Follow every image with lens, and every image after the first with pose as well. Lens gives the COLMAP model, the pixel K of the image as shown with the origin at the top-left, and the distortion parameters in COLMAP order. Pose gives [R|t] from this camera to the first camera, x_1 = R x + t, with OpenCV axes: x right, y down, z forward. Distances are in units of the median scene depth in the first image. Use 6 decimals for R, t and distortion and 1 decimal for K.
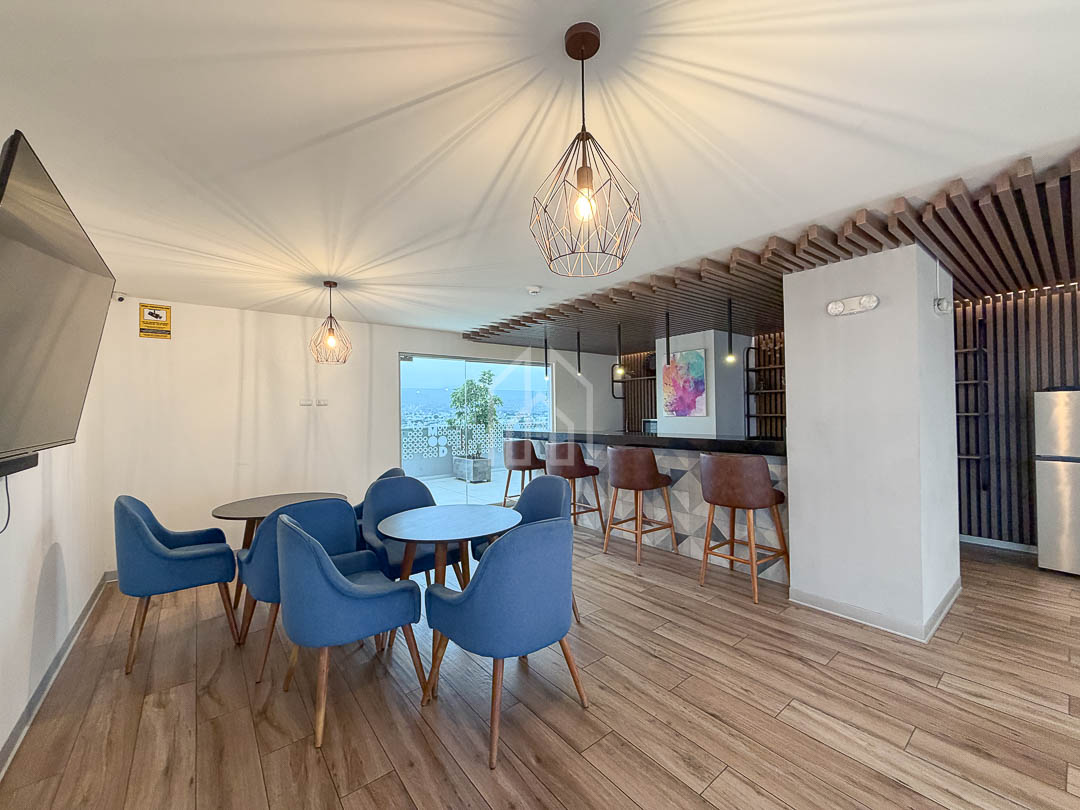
lens RADIAL K [[429.5, 0, 535.1], [0, 429.5, 405.7], [0, 0, 1]] dist [0.000243, 0.000021]
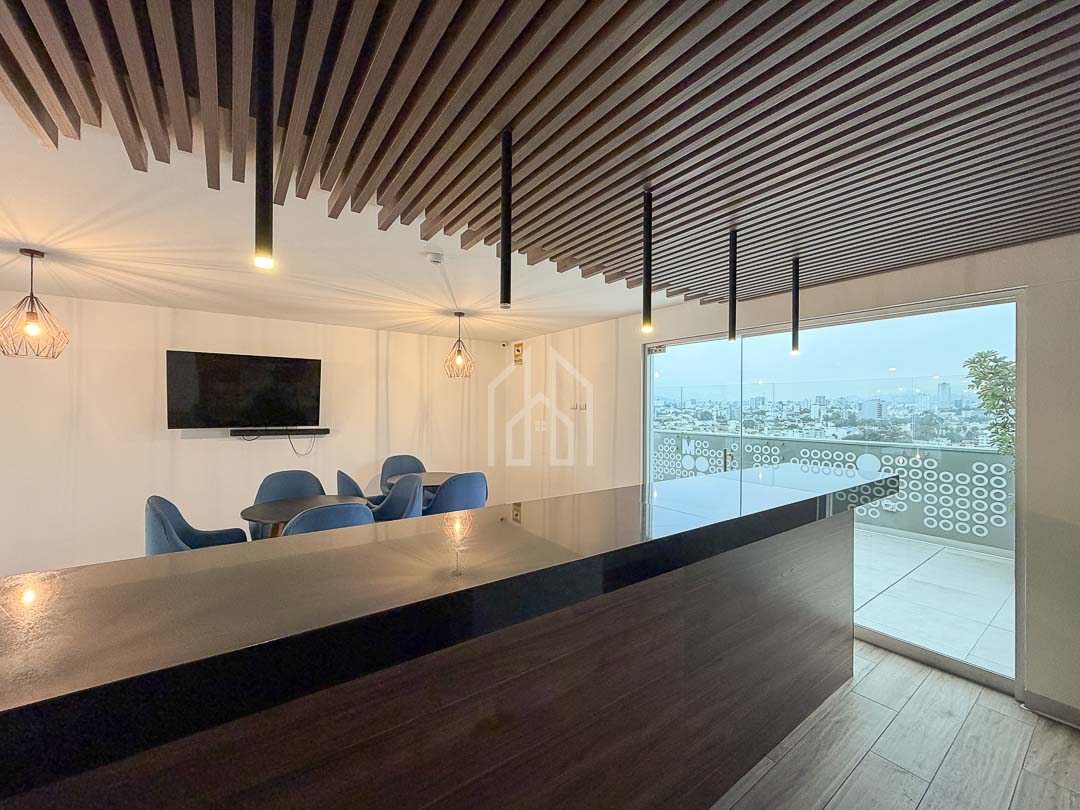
lens RADIAL K [[429.5, 0, 535.1], [0, 429.5, 405.7], [0, 0, 1]] dist [0.000243, 0.000021]
pose [[-0.050288, 0.010125, -0.998683, 0.577360], [0.000341, 0.999949, 0.010120, -0.020411], [0.998735, 0.000169, -0.050289, 0.957194]]
